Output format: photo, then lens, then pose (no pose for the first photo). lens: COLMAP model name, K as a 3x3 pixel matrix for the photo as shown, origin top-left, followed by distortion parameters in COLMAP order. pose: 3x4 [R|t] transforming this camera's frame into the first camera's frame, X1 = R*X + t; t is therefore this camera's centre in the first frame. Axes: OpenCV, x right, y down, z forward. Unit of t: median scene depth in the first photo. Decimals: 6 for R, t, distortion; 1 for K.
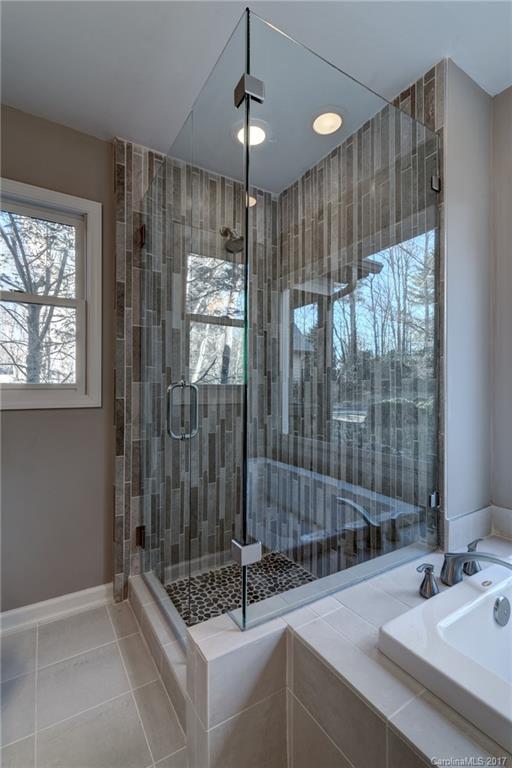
lens RADIAL K [[350.9, 0, 253.4], [0, 350.9, 384.5], [0, 0, 1]] dist [0.003597, 0.000245]
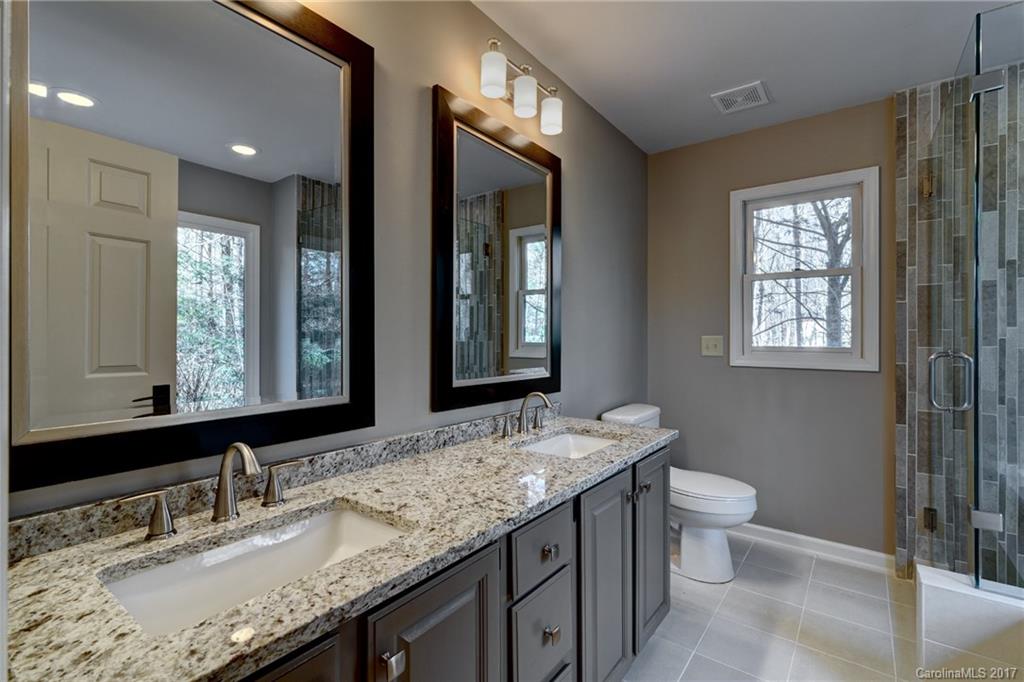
lens RADIAL K [[467.9, 0, 507.8], [0, 467.9, 336.9], [0, 0, 1]] dist [0.003597, 0.000245]
pose [[0.366217, 0.003368, -0.930523, 0.404616], [0.005821, 0.999966, 0.005911, -0.046569], [0.930511, -0.007581, 0.366185, -0.444722]]
